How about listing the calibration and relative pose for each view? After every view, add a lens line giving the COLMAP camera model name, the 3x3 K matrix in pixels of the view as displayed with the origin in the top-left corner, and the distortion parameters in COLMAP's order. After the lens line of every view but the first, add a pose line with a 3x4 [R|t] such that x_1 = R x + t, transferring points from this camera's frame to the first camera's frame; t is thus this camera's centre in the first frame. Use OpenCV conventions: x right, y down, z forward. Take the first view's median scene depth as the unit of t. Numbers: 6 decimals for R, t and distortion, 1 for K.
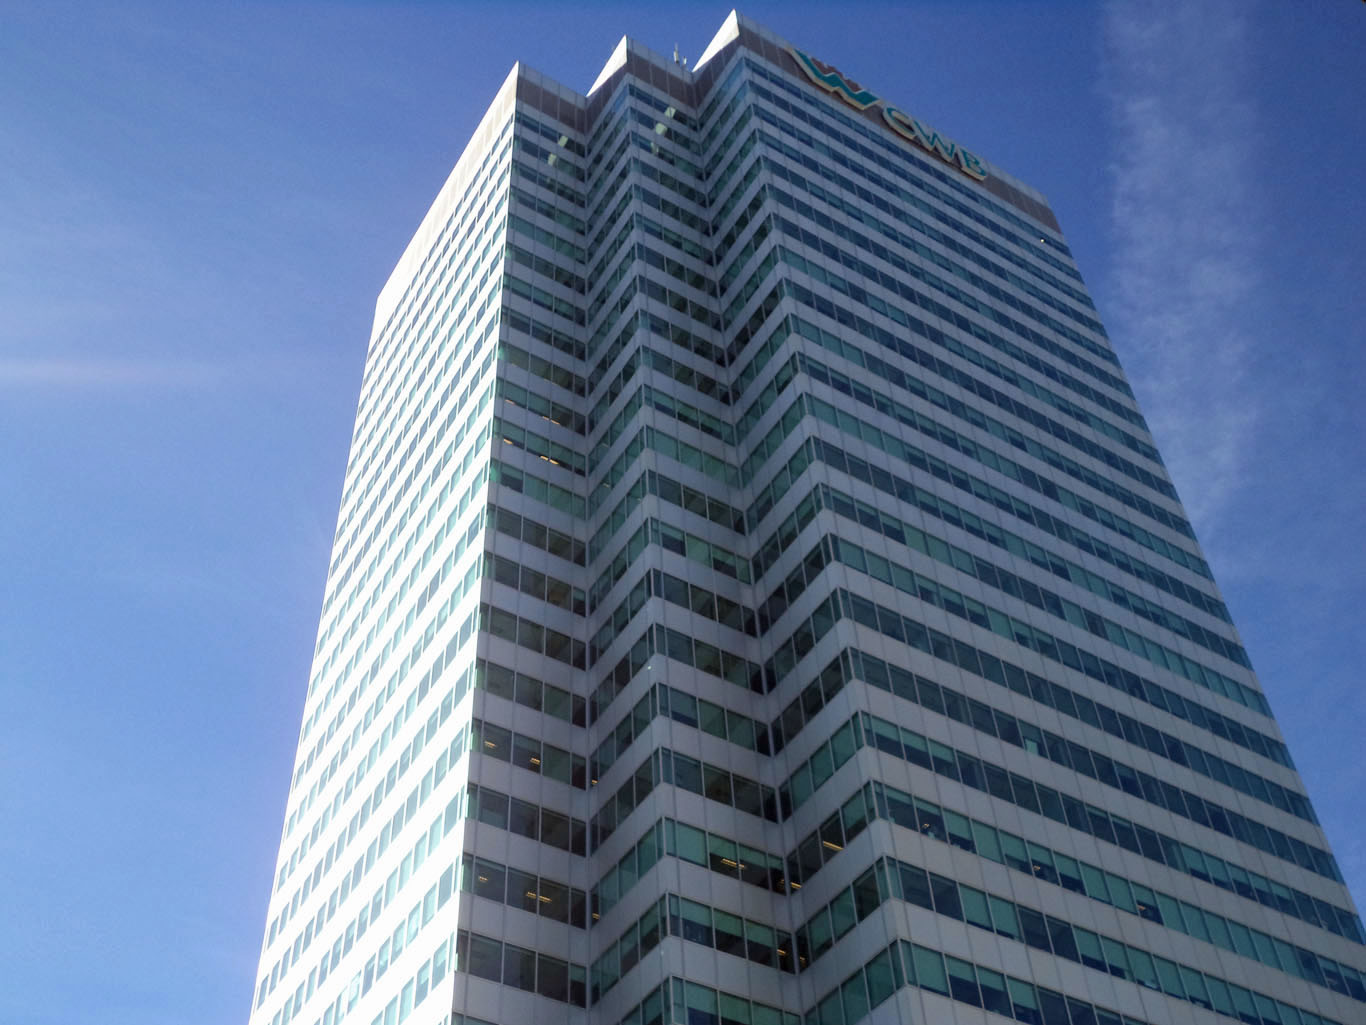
lens RADIAL K [[1529.1, 0, 683.0], [0, 1529.1, 512.5], [0, 0, 1]] dist [-0.054220, 0.016234]
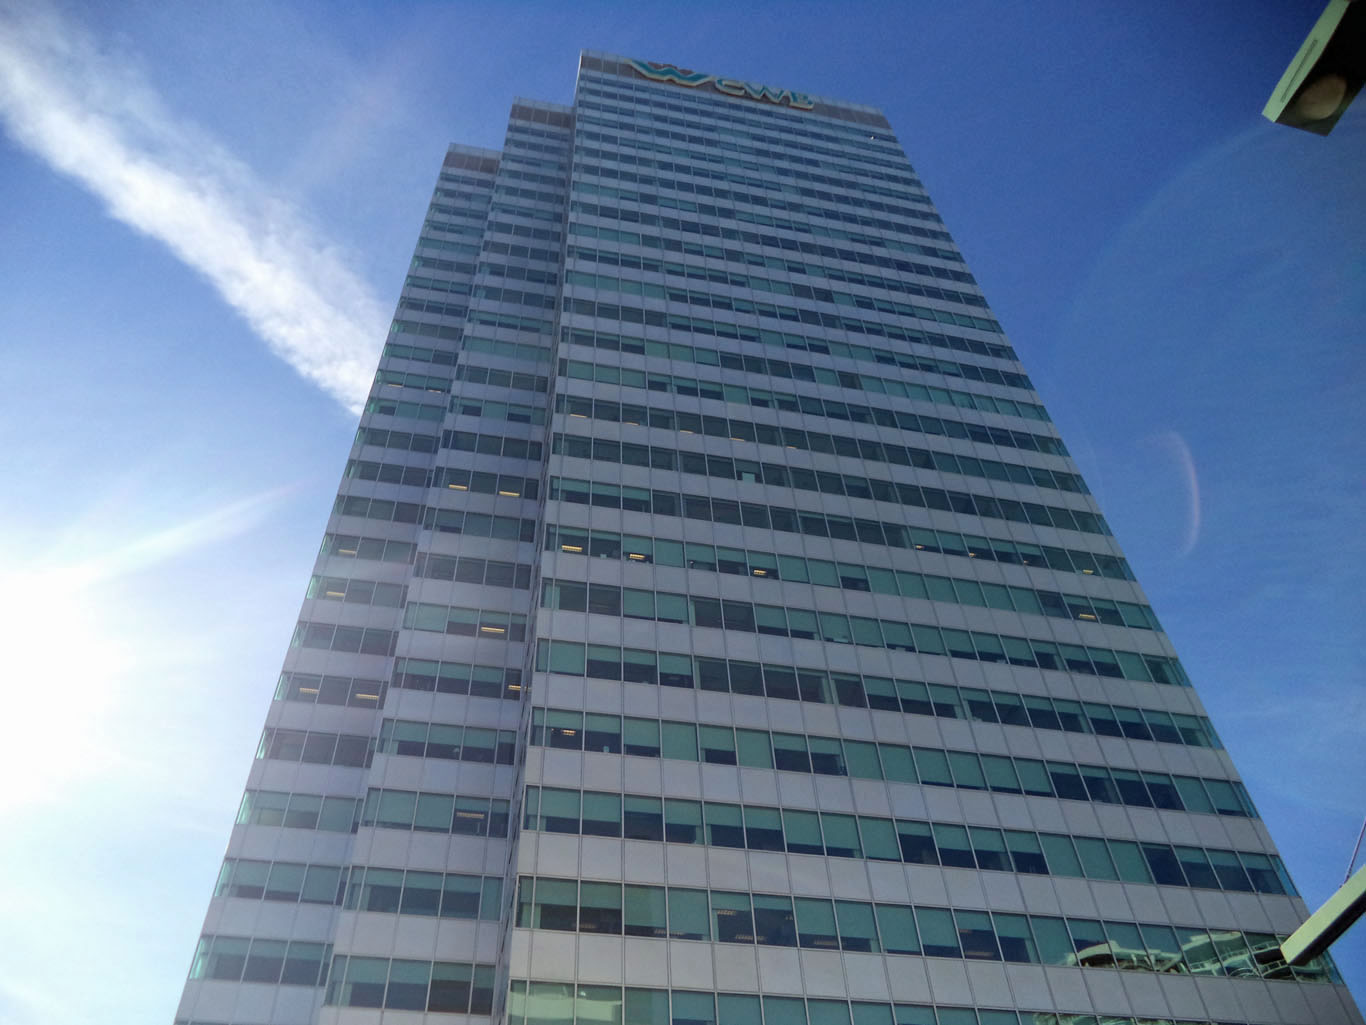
lens RADIAL K [[1088.6, 0, 699.9], [0, 1088.6, 493.7], [0, 0, 1]] dist [-0.038584, 0.001005]
pose [[0.939773, -0.271839, -0.207196, 0.305377], [0.264330, 0.962329, -0.063655, 0.175919], [0.216694, 0.005054, 0.976226, 0.158778]]
